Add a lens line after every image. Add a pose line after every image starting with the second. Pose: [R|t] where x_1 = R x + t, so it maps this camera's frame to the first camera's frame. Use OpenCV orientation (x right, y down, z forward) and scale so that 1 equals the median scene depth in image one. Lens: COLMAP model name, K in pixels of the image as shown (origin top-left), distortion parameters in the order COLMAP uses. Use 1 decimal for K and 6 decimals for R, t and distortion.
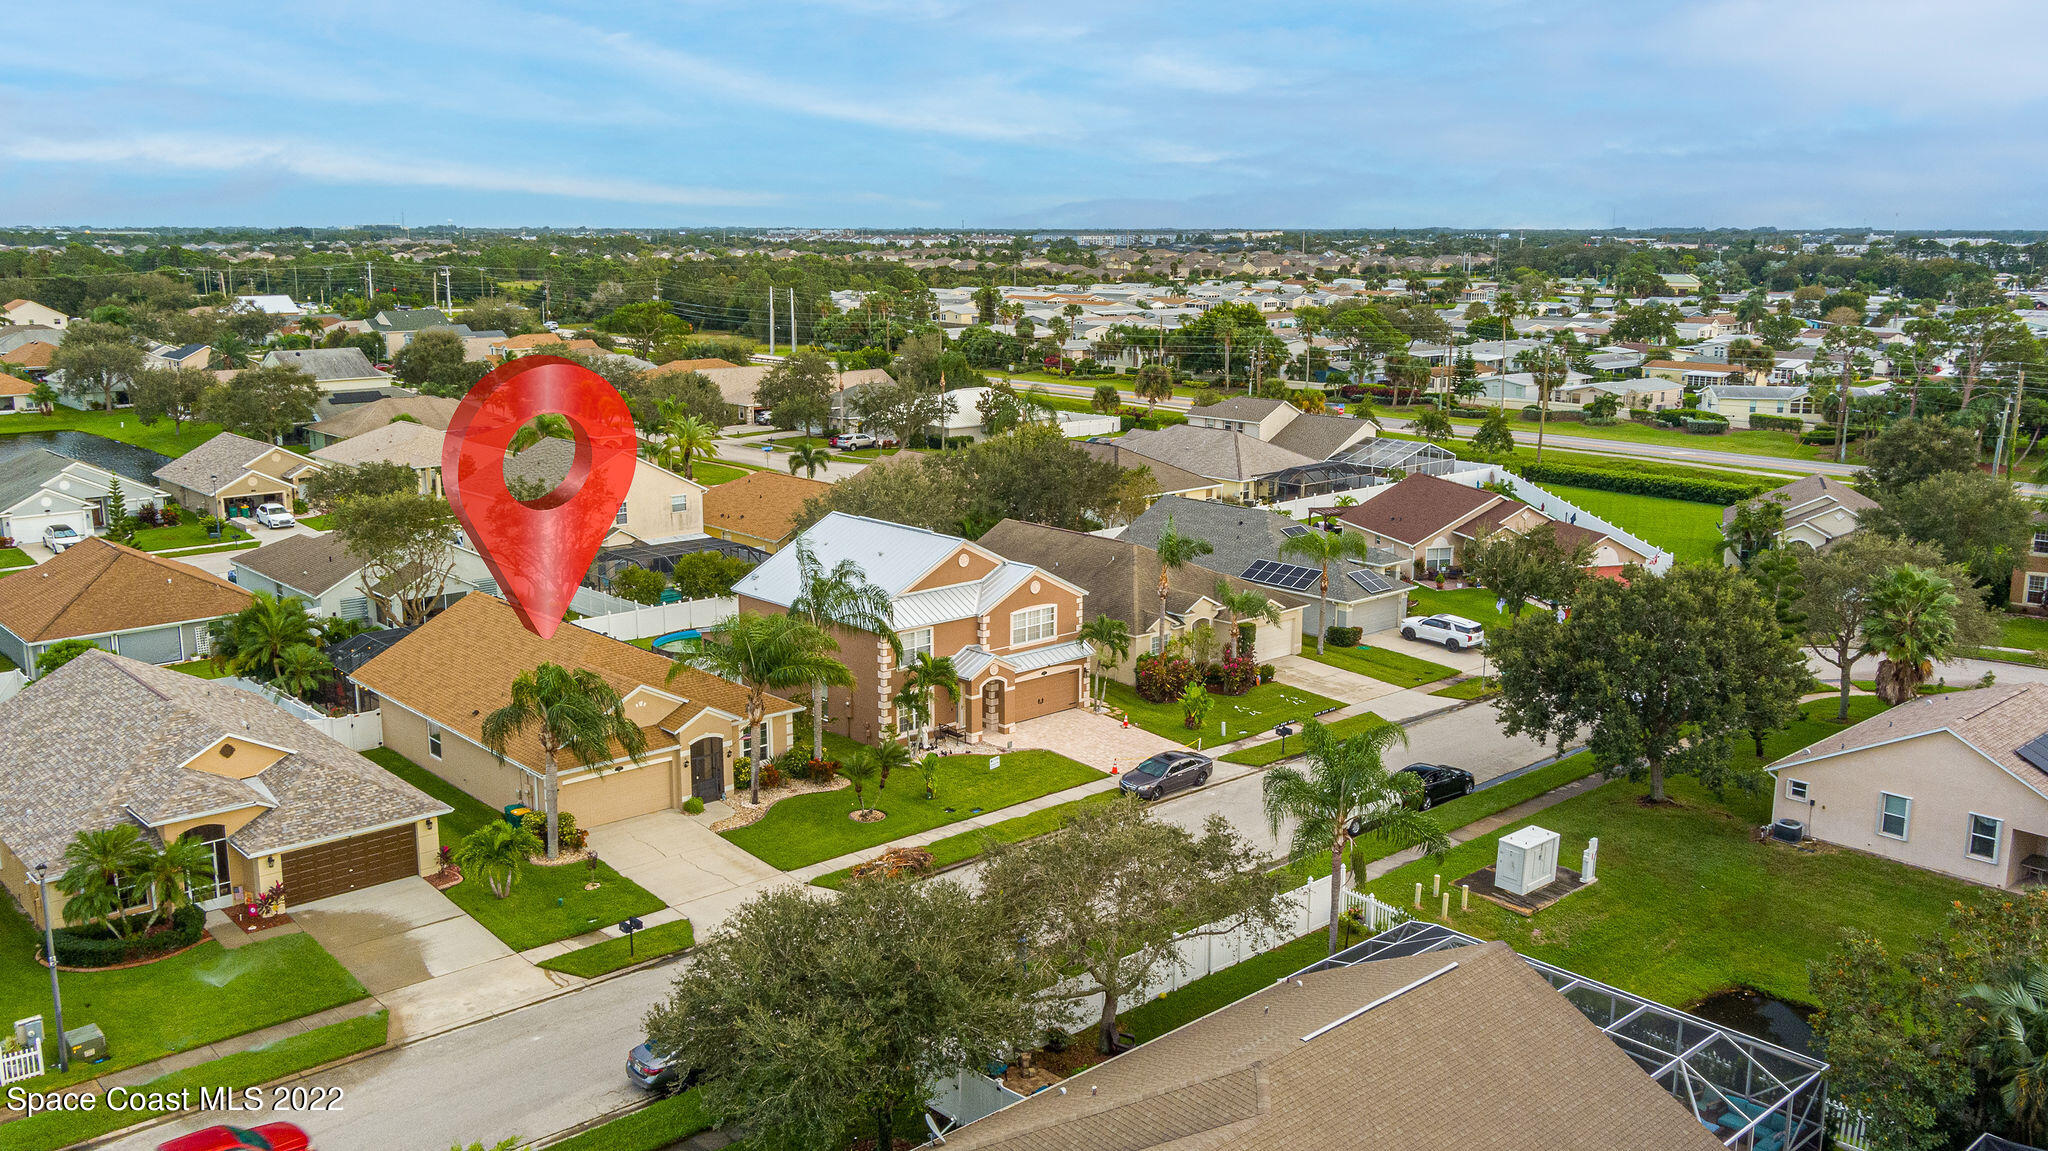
lens RADIAL K [[1687.6, 0, 1024.0], [0, 1687.6, 575.5], [0, 0, 1]] dist [0.006243, -0.007328]
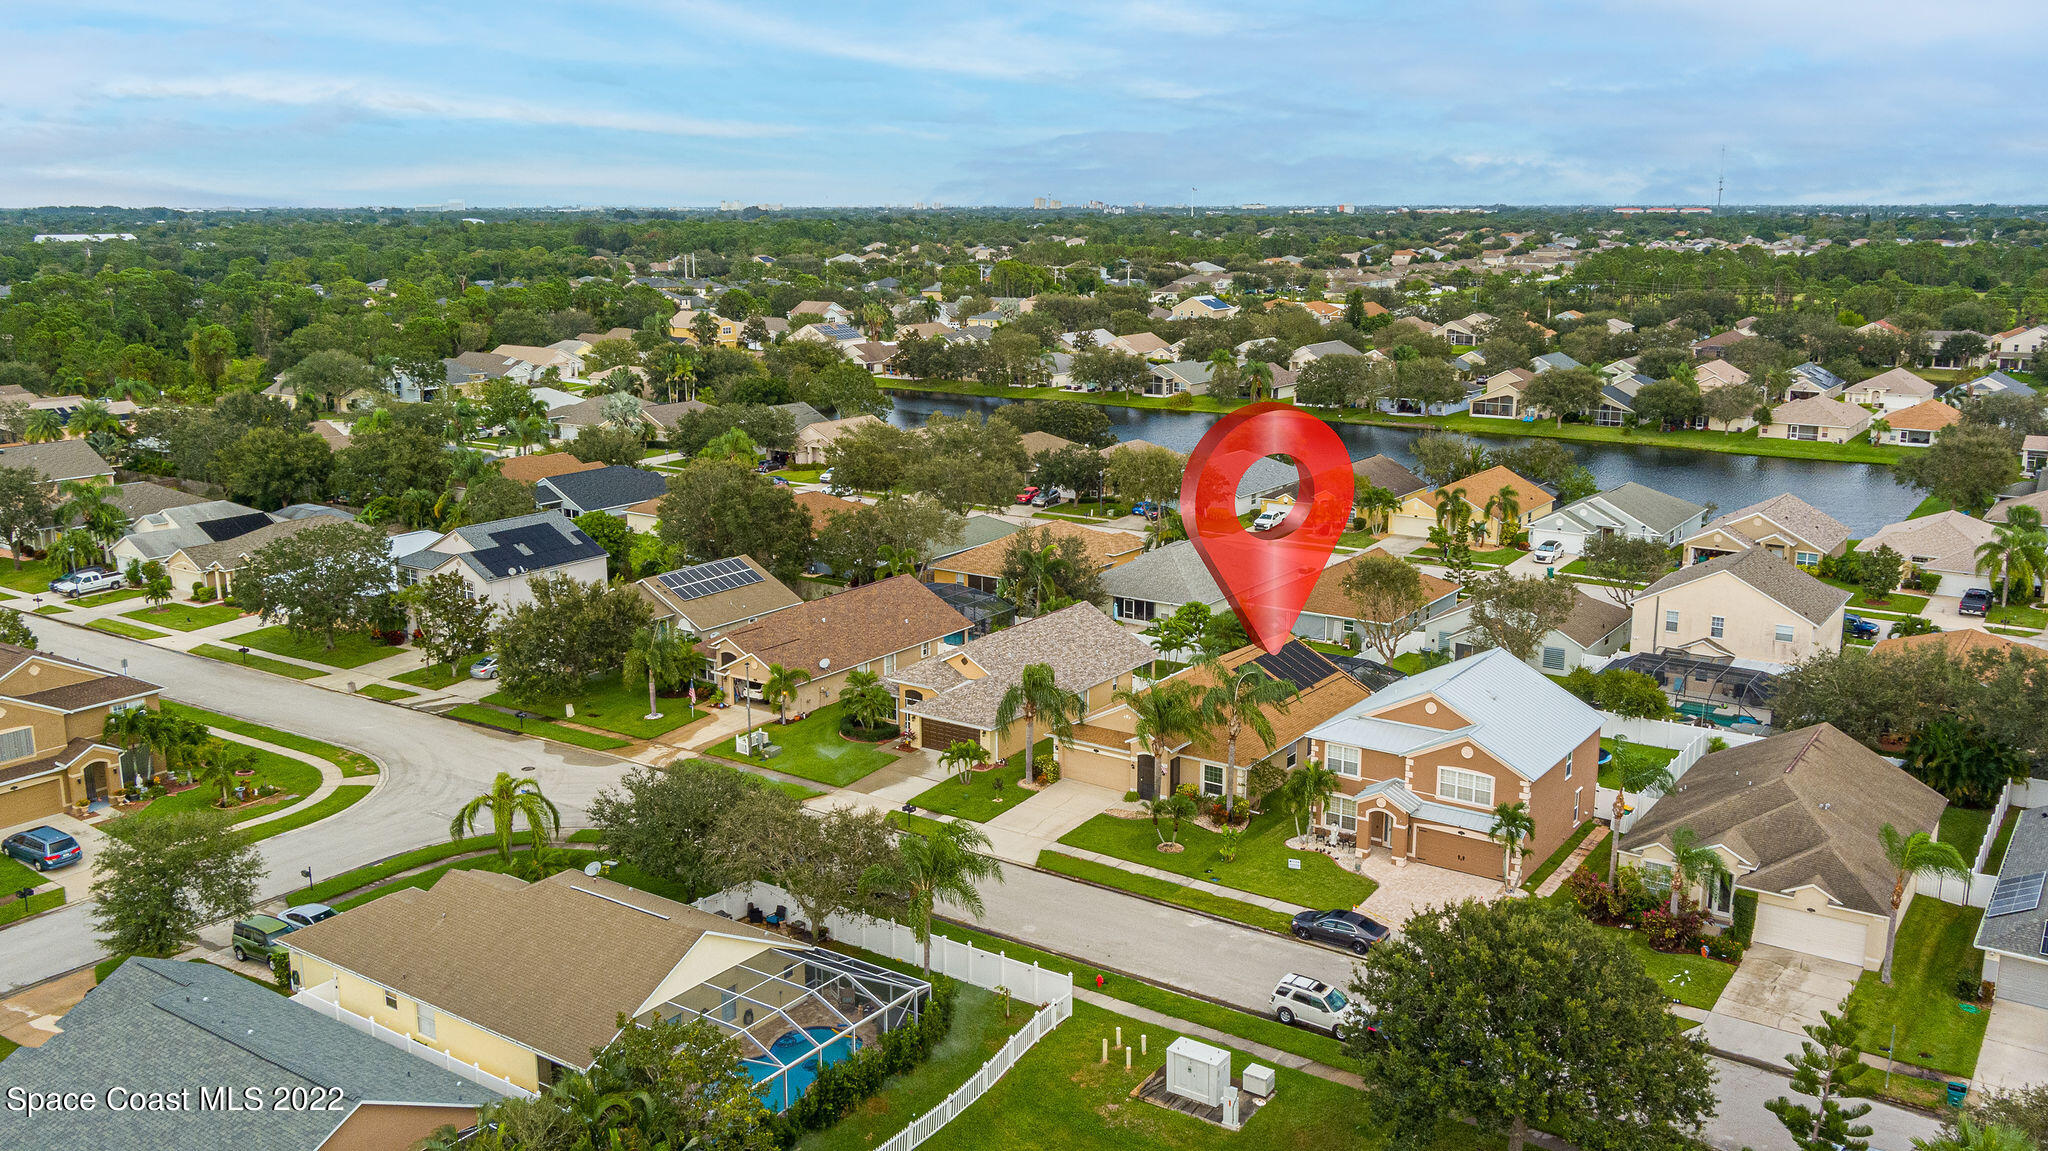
lens RADIAL K [[1687.6, 0, 1024.0], [0, 1687.6, 575.5], [0, 0, 1]] dist [0.006243, -0.007328]
pose [[0.227711, 0.209382, -0.950950, 0.976605], [-0.197461, 0.966245, 0.165467, -0.232515], [0.953497, 0.150097, 0.261370, 0.451994]]
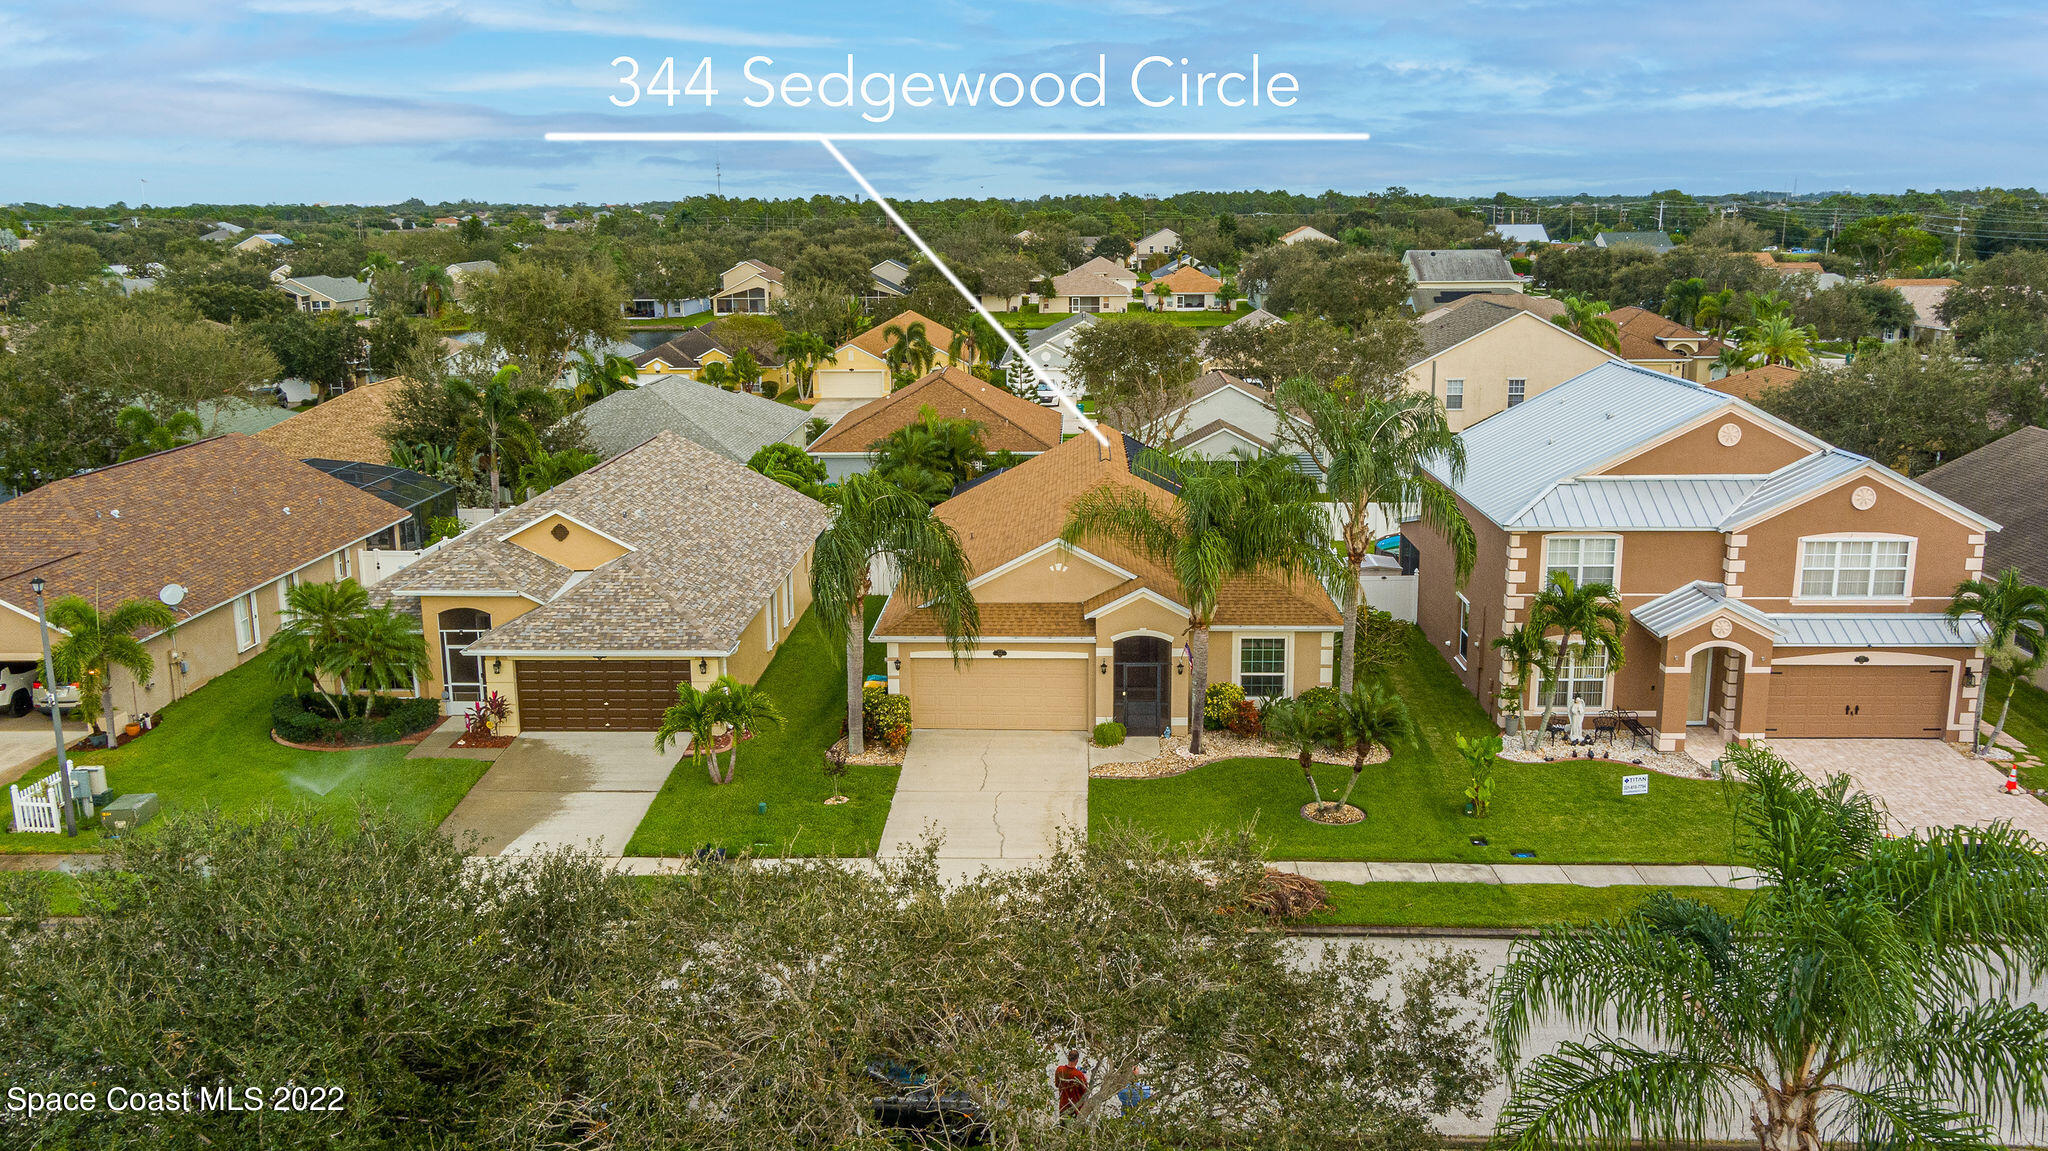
lens RADIAL K [[1687.6, 0, 1024.0], [0, 1687.6, 575.5], [0, 0, 1]] dist [0.006243, -0.007328]
pose [[0.719893, 0.143548, -0.679079, 0.190878], [-0.132330, 0.988819, 0.068740, 0.031067], [0.681354, 0.040377, 0.730840, 0.440917]]
